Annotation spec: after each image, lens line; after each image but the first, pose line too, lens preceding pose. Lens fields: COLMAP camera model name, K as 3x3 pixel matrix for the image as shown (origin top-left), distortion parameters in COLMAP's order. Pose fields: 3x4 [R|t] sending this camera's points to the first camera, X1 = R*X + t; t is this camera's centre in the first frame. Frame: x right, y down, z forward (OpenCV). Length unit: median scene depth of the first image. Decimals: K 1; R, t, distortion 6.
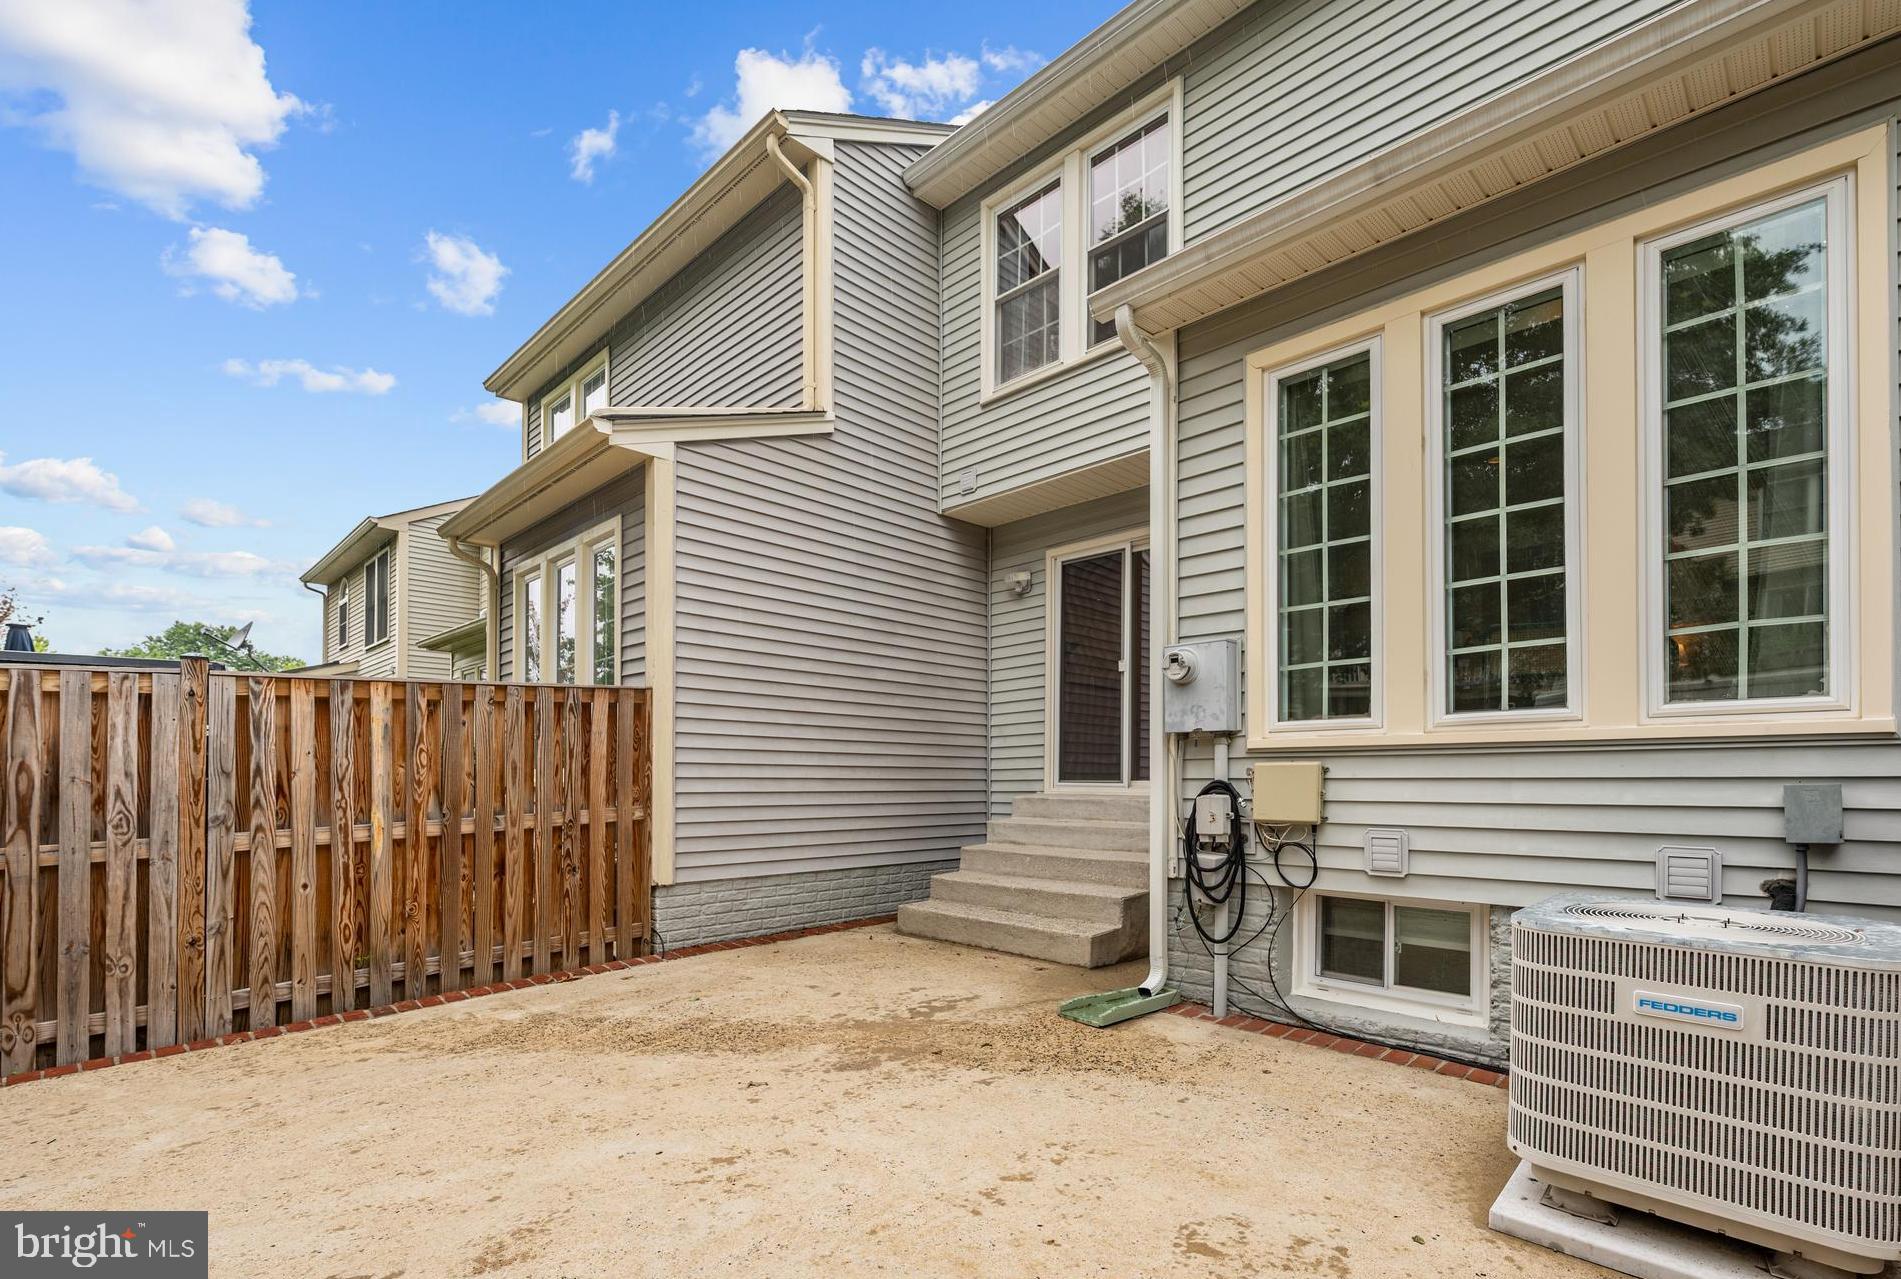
lens RADIAL K [[775.2, 0, 956.7], [0, 775.2, 613.0], [0, 0, 1]] dist [-0.001188, 0.000257]
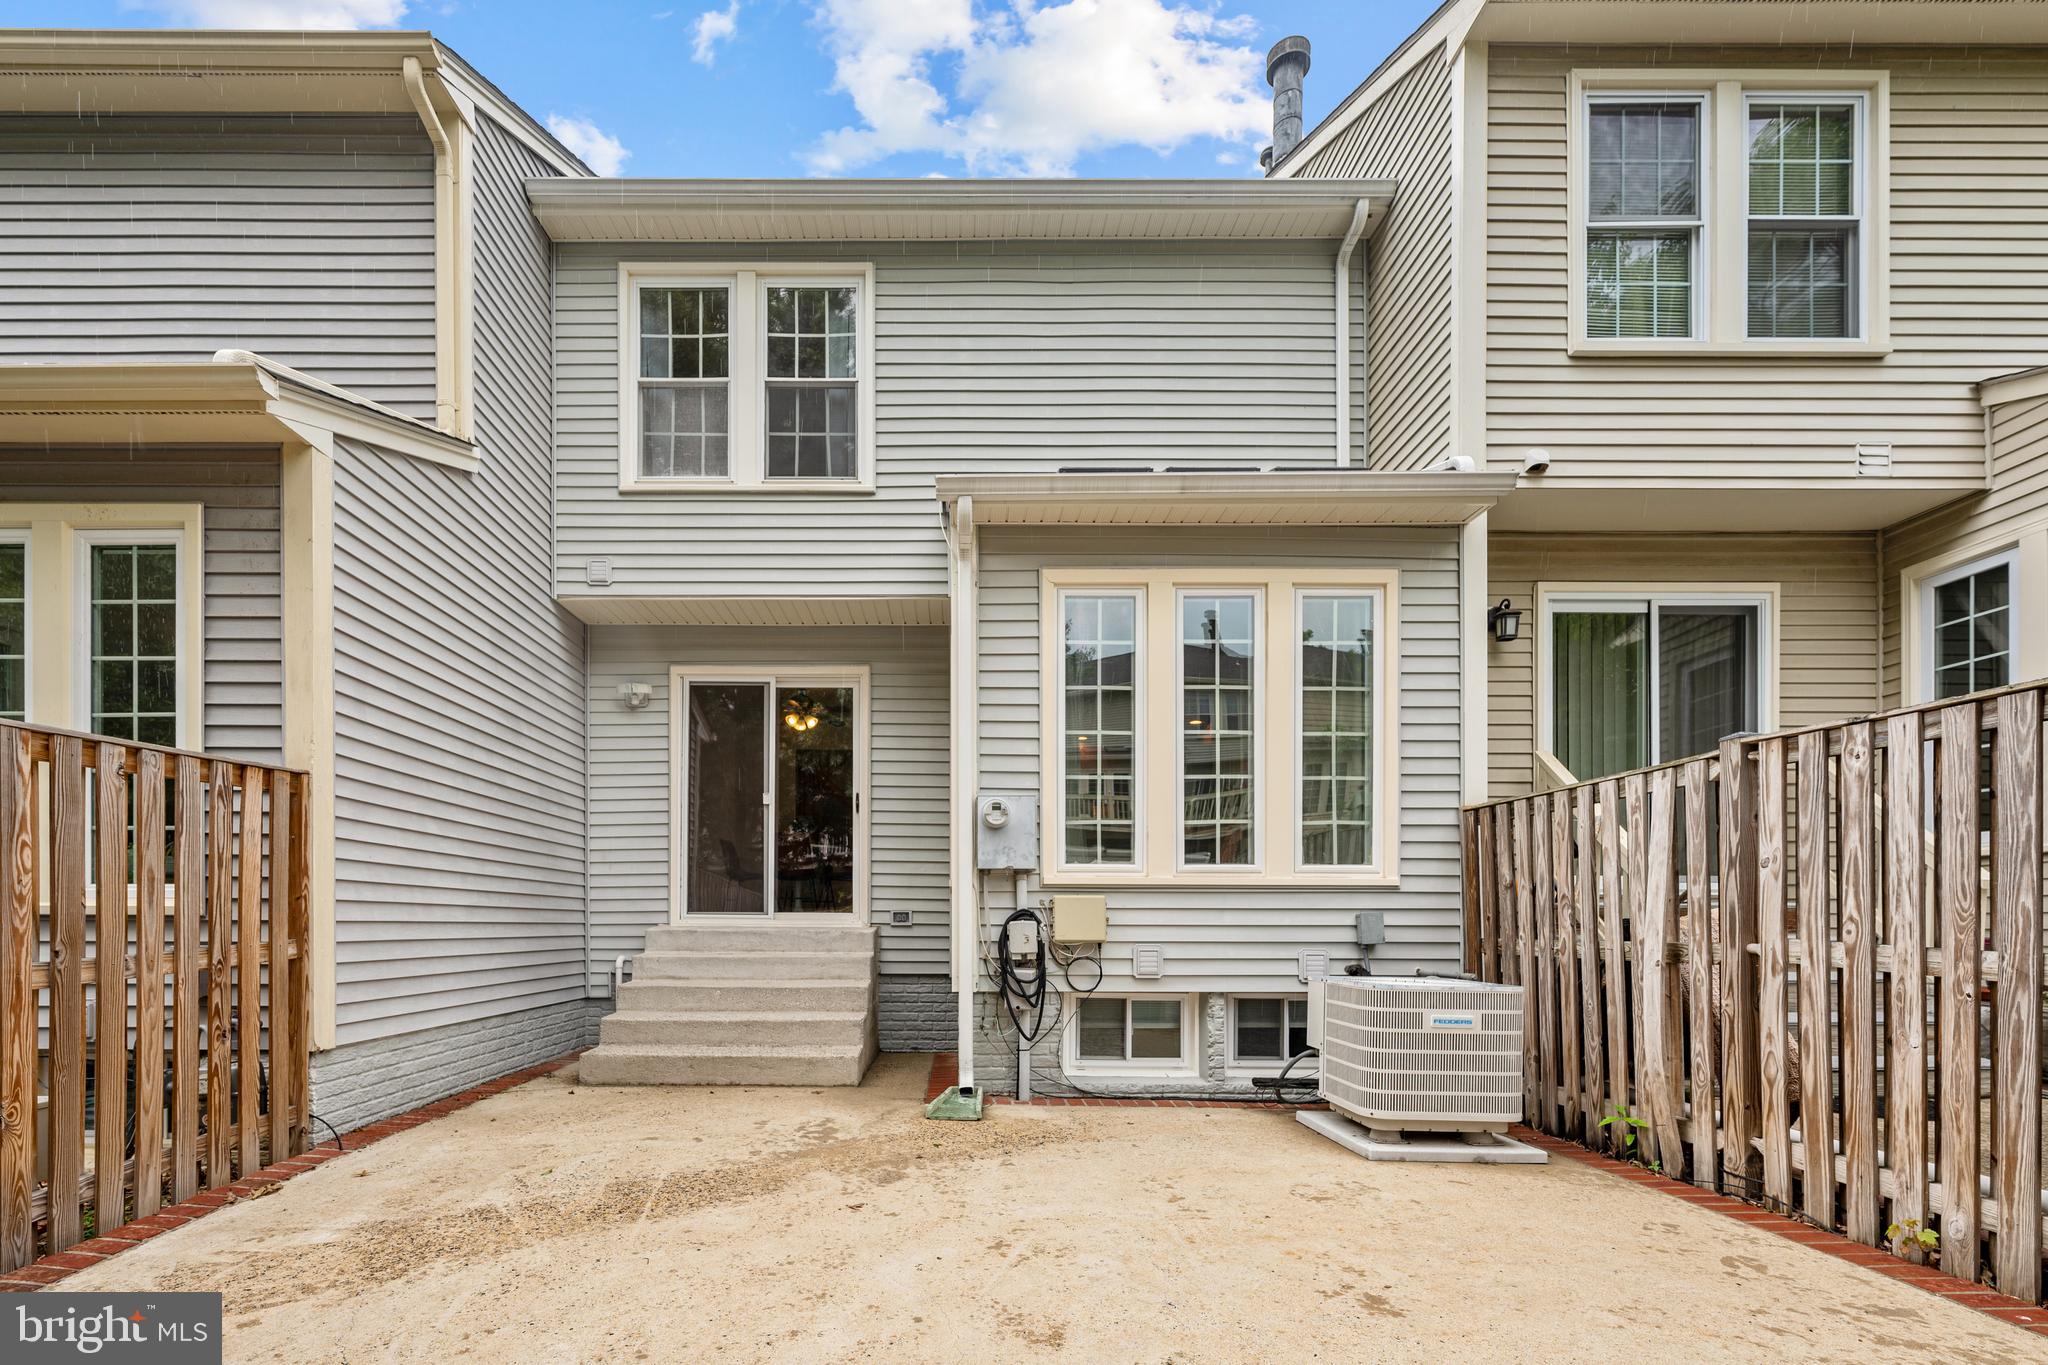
lens RADIAL K [[786.7, 0, 972.0], [0, 786.7, 729.7], [0, 0, 1]] dist [-0.000898, 0.000341]
pose [[0.766783, 0.152996, 0.623406, -0.525891], [-0.139573, 0.987683, -0.070724, 0.033180], [-0.626548, -0.032781, 0.778693, 0.085820]]
